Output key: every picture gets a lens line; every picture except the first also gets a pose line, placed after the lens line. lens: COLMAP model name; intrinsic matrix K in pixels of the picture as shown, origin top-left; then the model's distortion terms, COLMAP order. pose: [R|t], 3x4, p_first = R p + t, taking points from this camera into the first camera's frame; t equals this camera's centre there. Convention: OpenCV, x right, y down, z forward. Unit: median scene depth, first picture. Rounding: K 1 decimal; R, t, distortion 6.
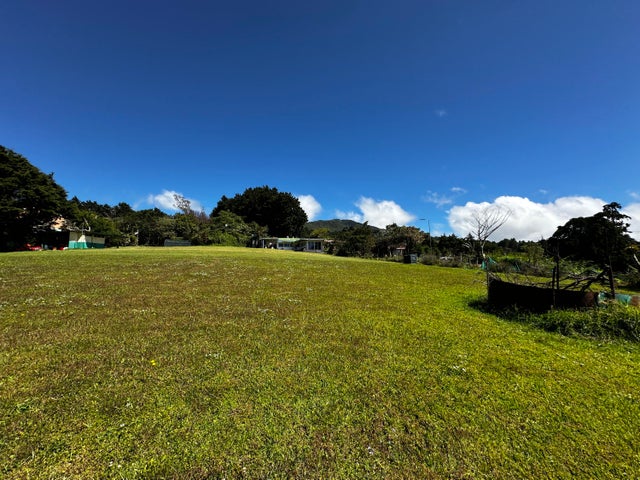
lens RADIAL K [[253.8, 0, 320.9], [0, 253.8, 239.7], [0, 0, 1]] dist [-0.001799, -0.000735]
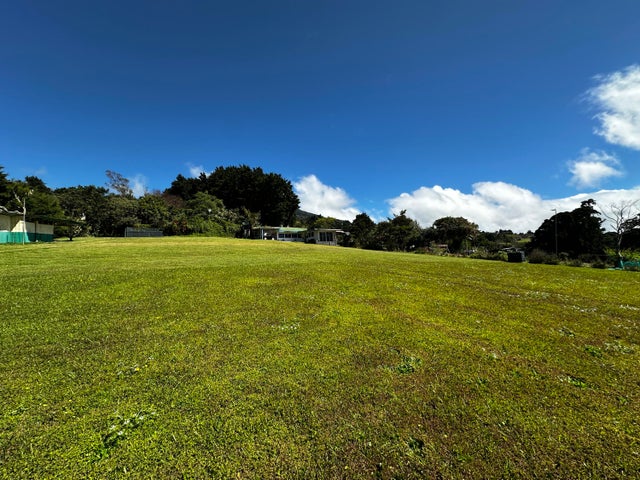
lens RADIAL K [[253.8, 0, 319.5], [0, 253.8, 239.5], [0, 0, 1]] dist [-0.001799, -0.000735]
pose [[0.976748, 0.001903, 0.214380, -0.211761], [-0.011484, 0.998989, 0.043457, -0.004051], [-0.214081, -0.044908, 0.975783, 0.148056]]
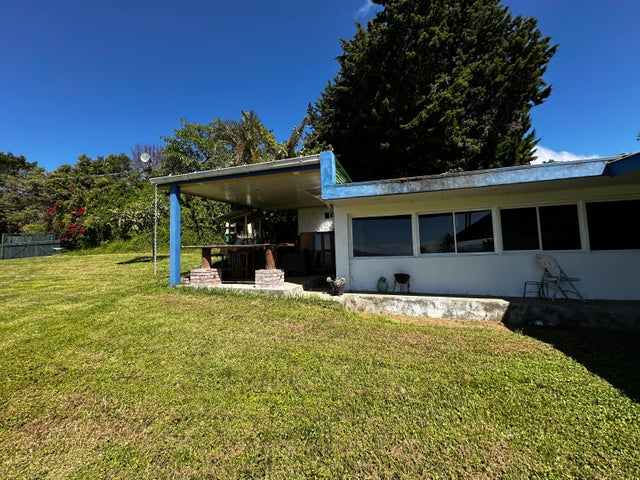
lens RADIAL K [[253.8, 0, 317.8], [0, 253.8, 240.8], [0, 0, 1]] dist [-0.001799, -0.000735]
pose [[0.844586, -0.038030, -0.534068, -0.126501], [0.080418, 0.995169, 0.056309, 0.015461], [0.529347, -0.090506, 0.843564, 0.902745]]
